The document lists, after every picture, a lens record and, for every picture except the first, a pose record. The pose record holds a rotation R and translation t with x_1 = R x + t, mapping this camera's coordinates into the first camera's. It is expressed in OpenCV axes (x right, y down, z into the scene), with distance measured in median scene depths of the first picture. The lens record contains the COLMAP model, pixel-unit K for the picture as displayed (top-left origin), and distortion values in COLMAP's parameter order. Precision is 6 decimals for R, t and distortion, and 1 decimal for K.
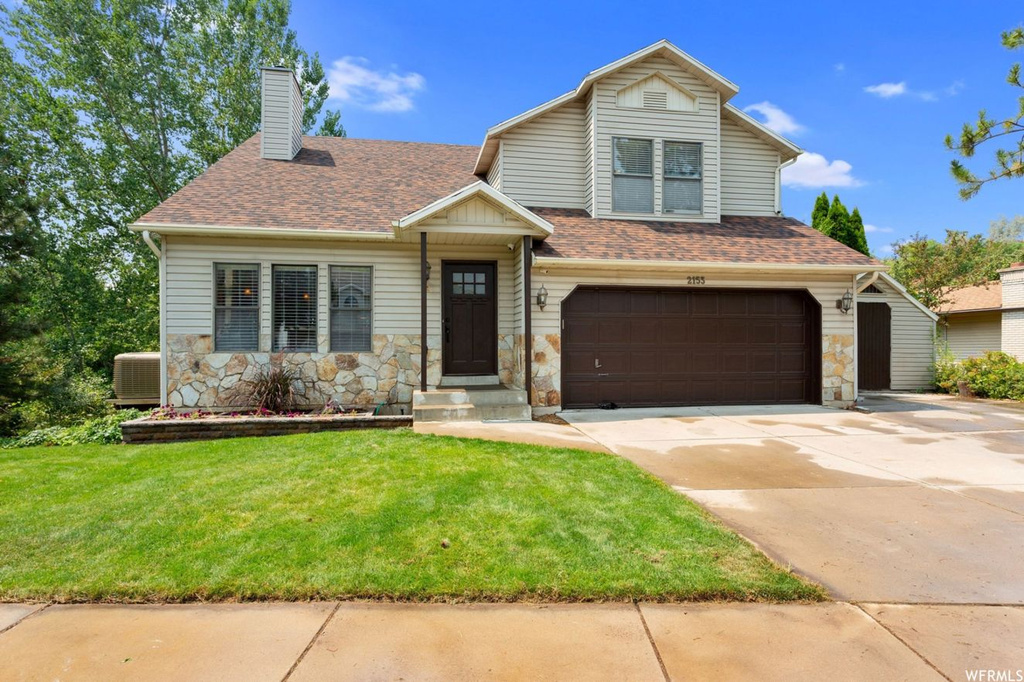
lens RADIAL K [[571.4, 0, 513.1], [0, 571.4, 347.2], [0, 0, 1]] dist [0.000518, 0.000935]
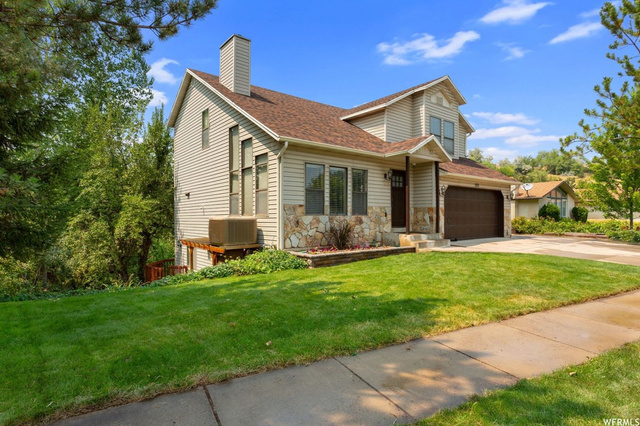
lens RADIAL K [[357.1, 0, 320.7], [0, 357.1, 216.9], [0, 0, 1]] dist [0.000518, 0.000935]
pose [[0.865378, 0.001544, 0.501118, -0.993265], [-0.003320, 0.999991, 0.002654, 0.010740], [-0.501109, -0.003960, 0.865375, 0.053239]]
